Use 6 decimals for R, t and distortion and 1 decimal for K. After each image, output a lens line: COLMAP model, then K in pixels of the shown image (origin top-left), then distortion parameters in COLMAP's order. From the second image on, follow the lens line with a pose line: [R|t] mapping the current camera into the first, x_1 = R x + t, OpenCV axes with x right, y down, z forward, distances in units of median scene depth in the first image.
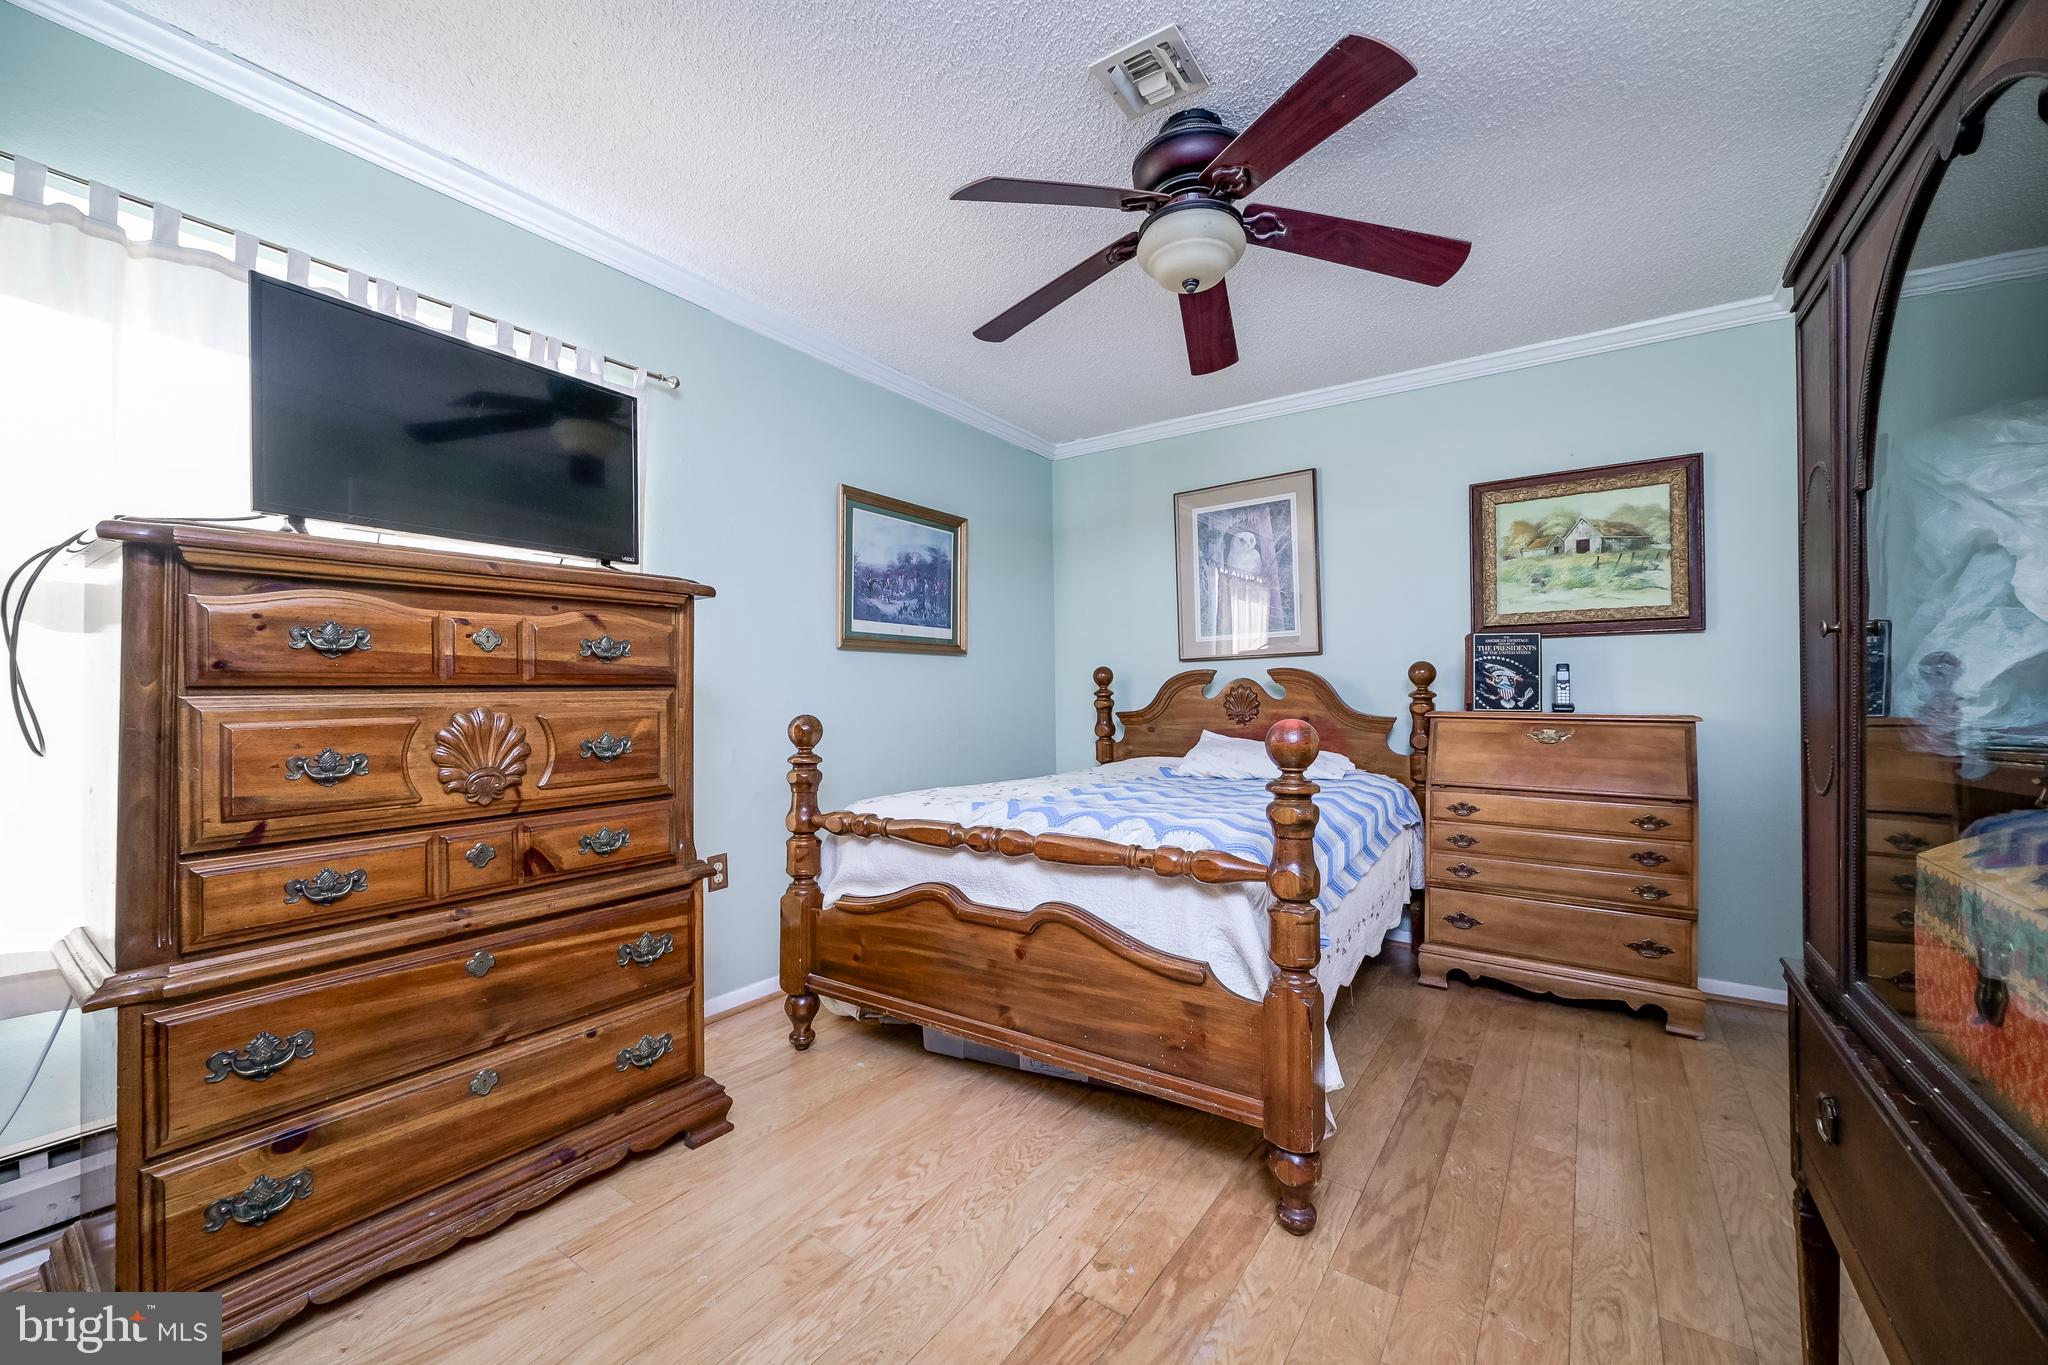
lens RADIAL K [[794.8, 0, 1027.6], [0, 794.8, 688.0], [0, 0, 1]] dist [0.002085, -0.000019]
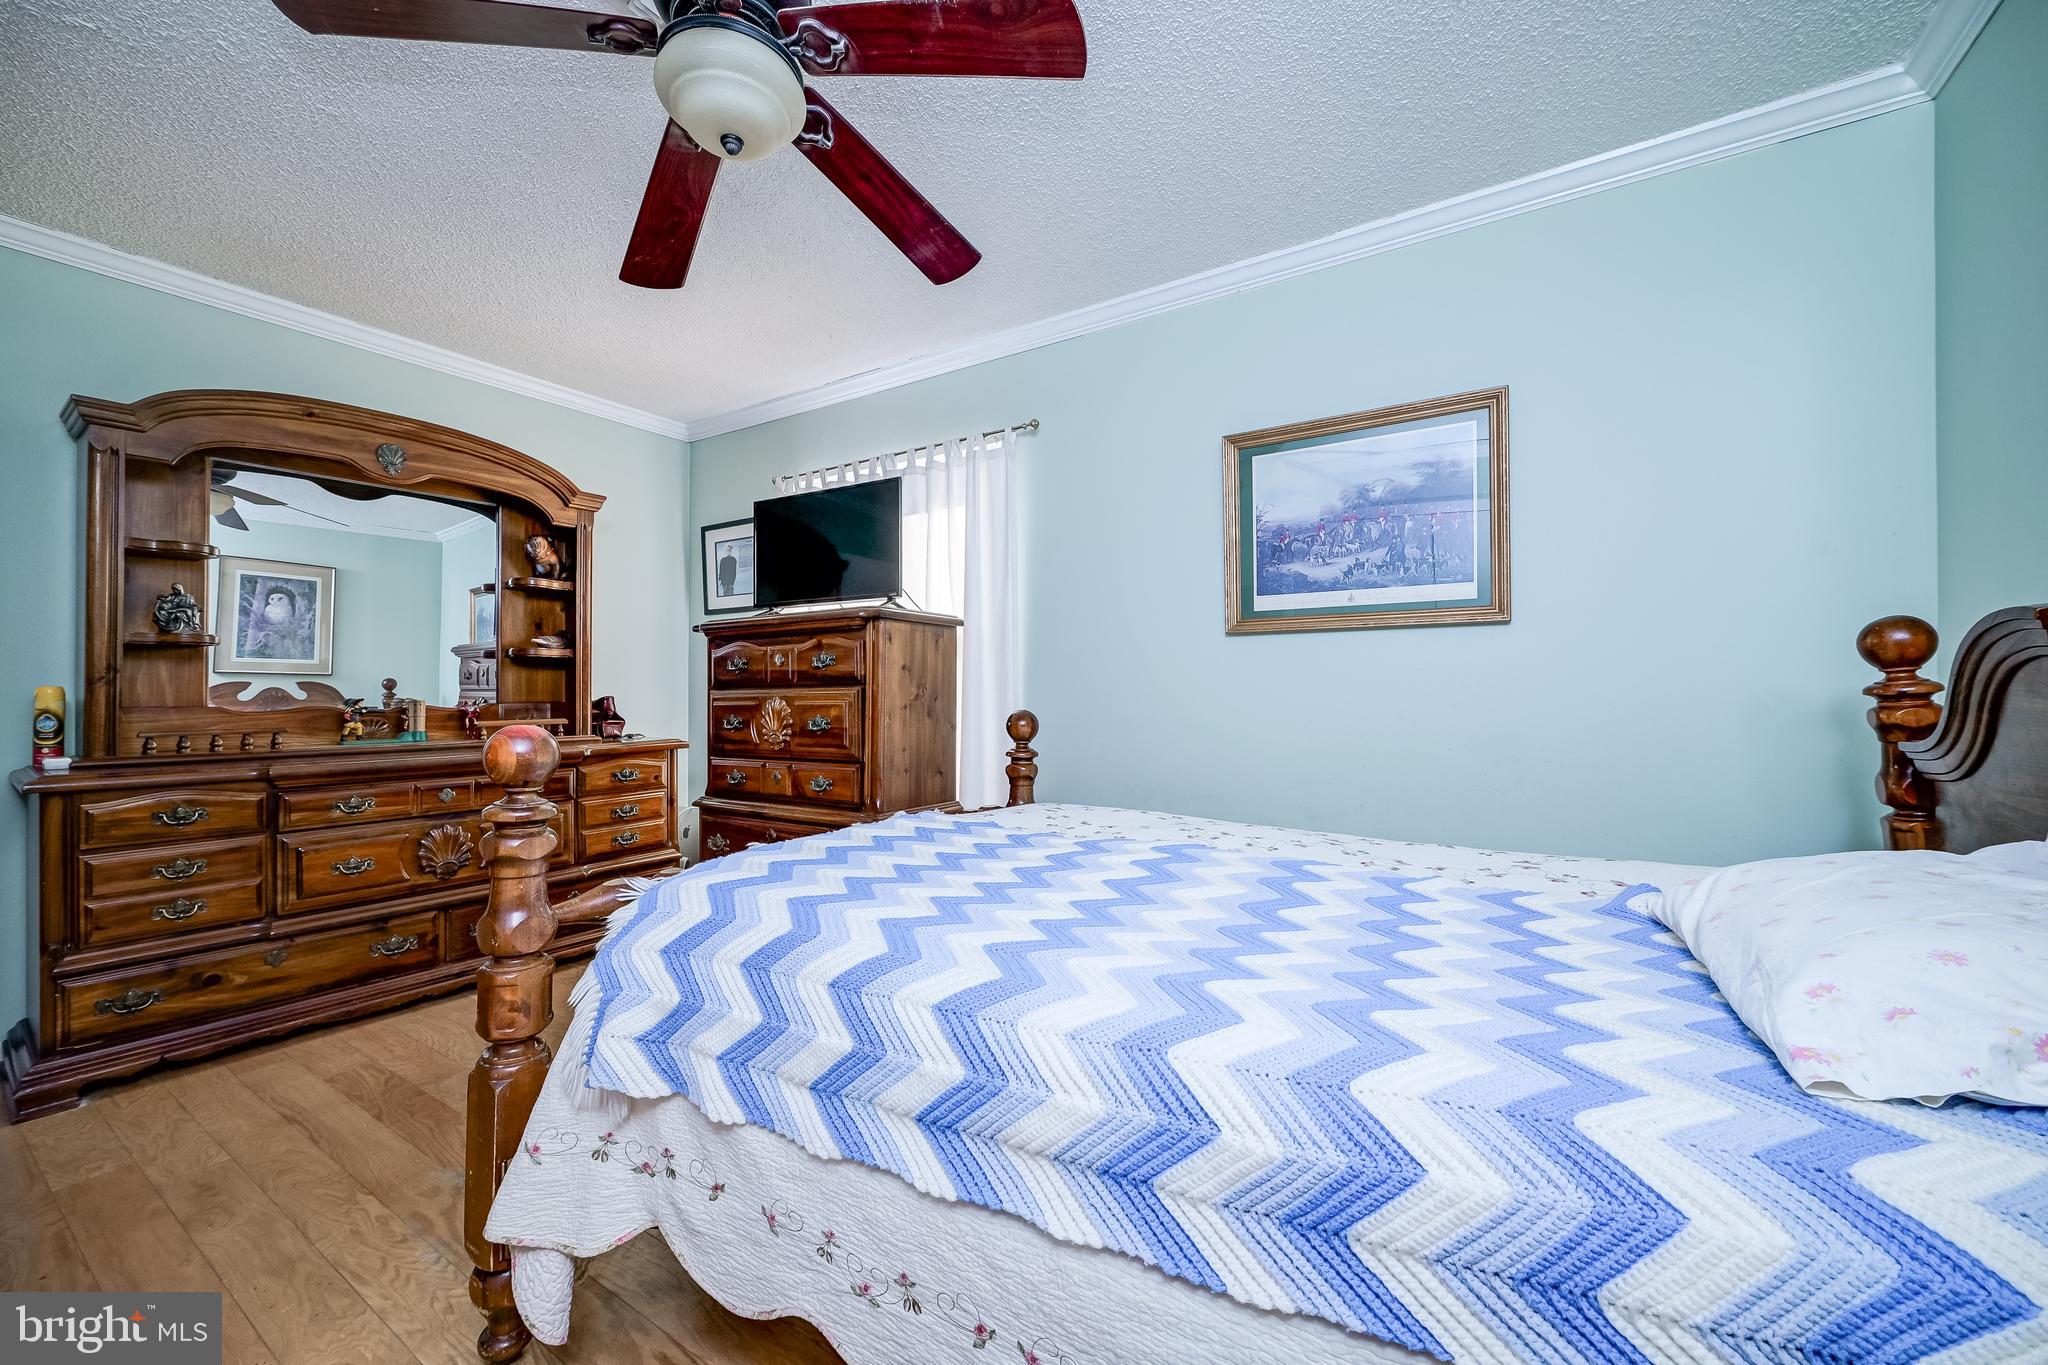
lens RADIAL K [[794.8, 0, 1027.7], [0, 794.8, 692.0], [0, 0, 1]] dist [0.002085, -0.000019]
pose [[0.039825, -0.000354, -0.999207, 0.582694], [0.009664, 0.999953, 0.000031, 0.008428], [0.999160, -0.009658, 0.039826, 0.748096]]
